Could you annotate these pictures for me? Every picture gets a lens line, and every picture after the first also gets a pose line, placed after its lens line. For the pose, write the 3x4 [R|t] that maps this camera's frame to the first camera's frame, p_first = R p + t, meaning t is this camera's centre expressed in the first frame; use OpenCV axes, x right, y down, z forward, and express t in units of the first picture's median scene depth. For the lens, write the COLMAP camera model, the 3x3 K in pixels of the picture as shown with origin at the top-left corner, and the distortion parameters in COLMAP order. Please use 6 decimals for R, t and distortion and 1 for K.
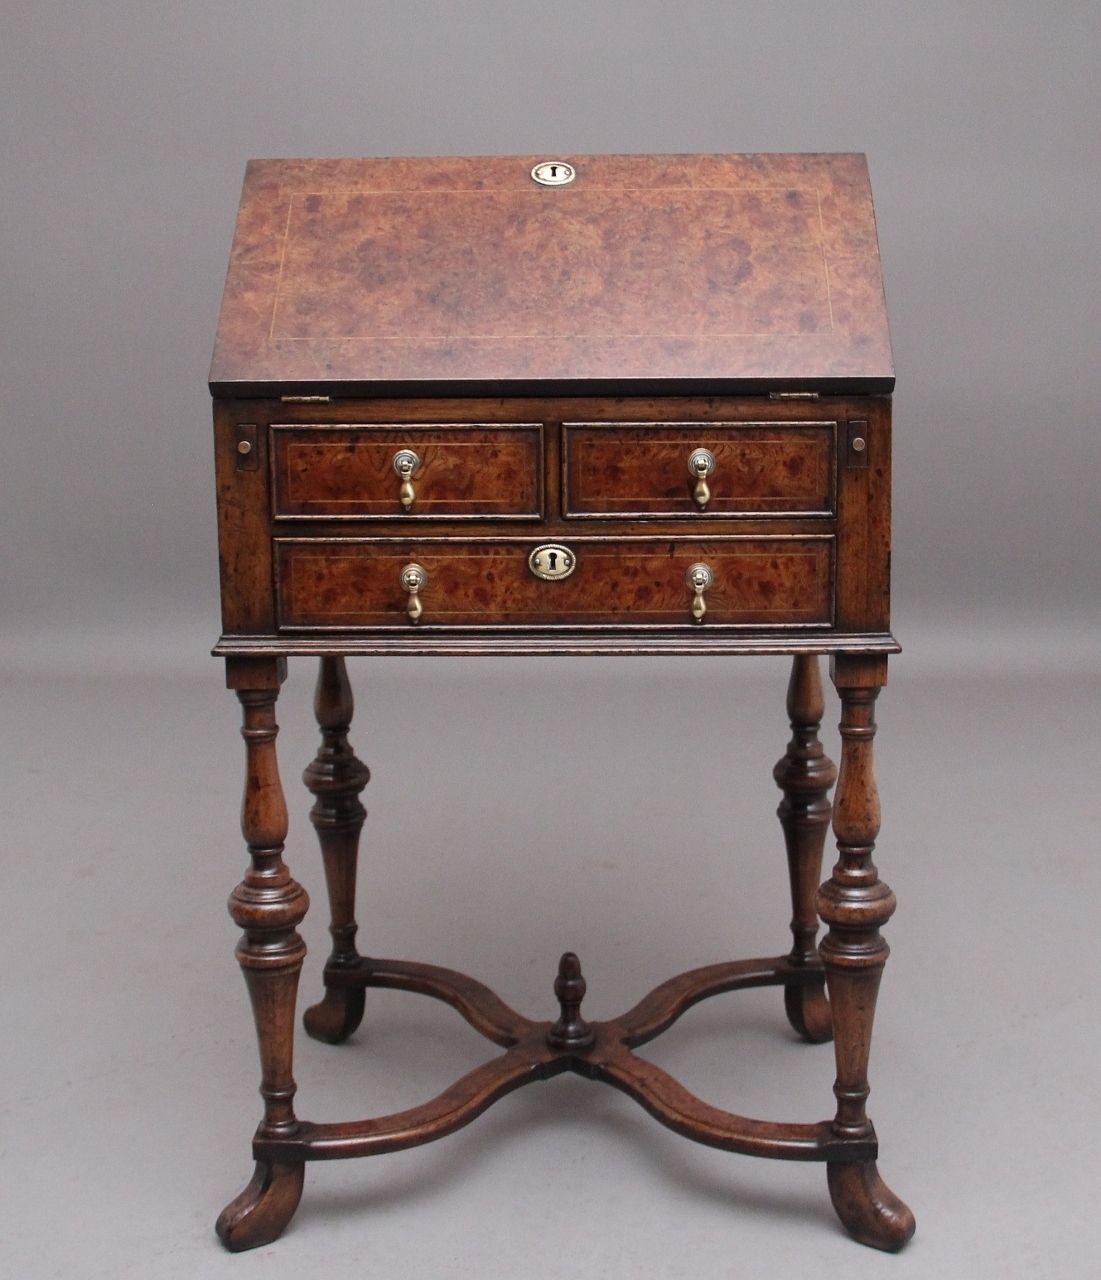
lens RADIAL K [[1754.0, 0, 570.2], [0, 1754.0, 611.2], [0, 0, 1]] dist [-0.146871, -0.040991]
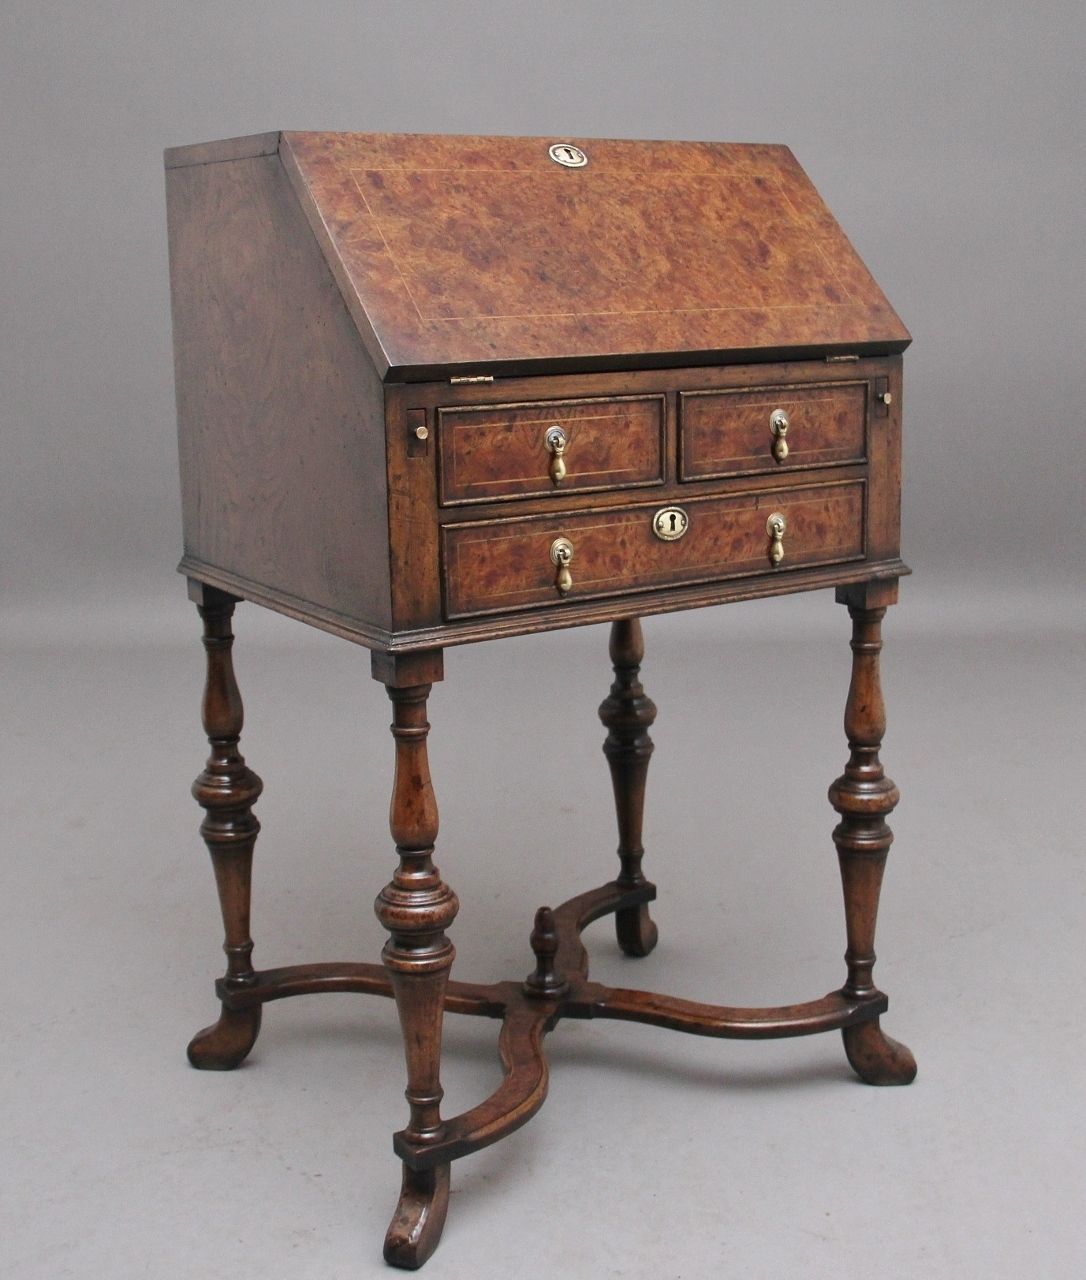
lens RADIAL K [[1714.8, 0, 543.0], [0, 1714.8, 640.0], [0, 0, 1]] dist [-0.148474, 0.034270]
pose [[0.827053, -0.129336, 0.547042, -0.649509], [0.113688, 0.991546, 0.062547, -0.031633], [-0.550507, 0.010462, 0.834765, 0.174912]]
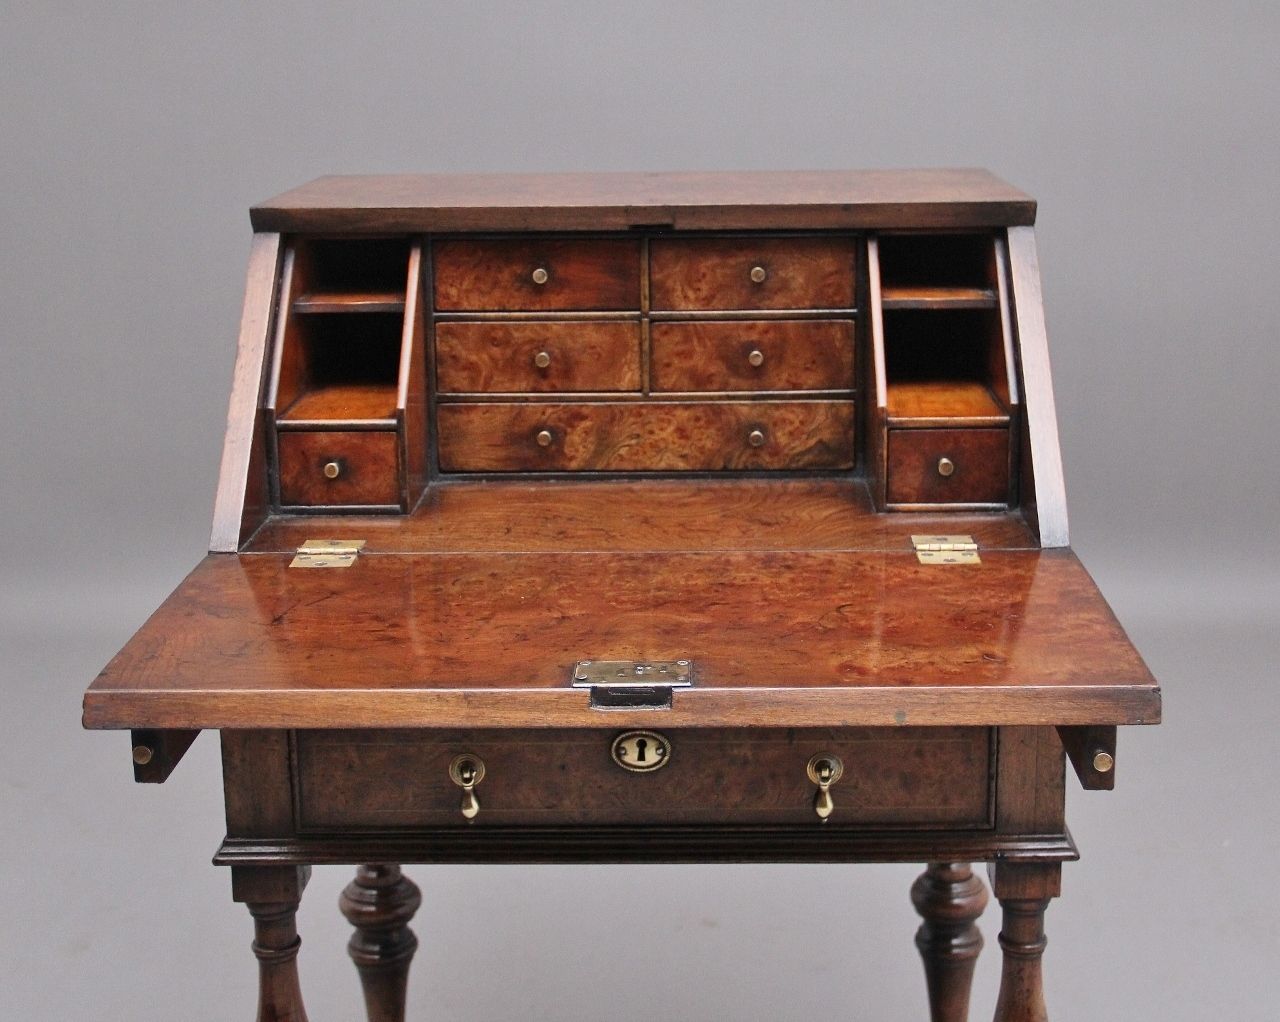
lens RADIAL K [[1973.6, 0, 666.8], [0, 1973.6, 508.9], [0, 0, 1]] dist [-0.000245, 0.054158]
pose [[0.999980, -0.005677, 0.002745, -0.000242], [0.005535, 0.998760, 0.049472, -0.181297], [-0.003022, -0.049456, 0.998772, 0.106741]]
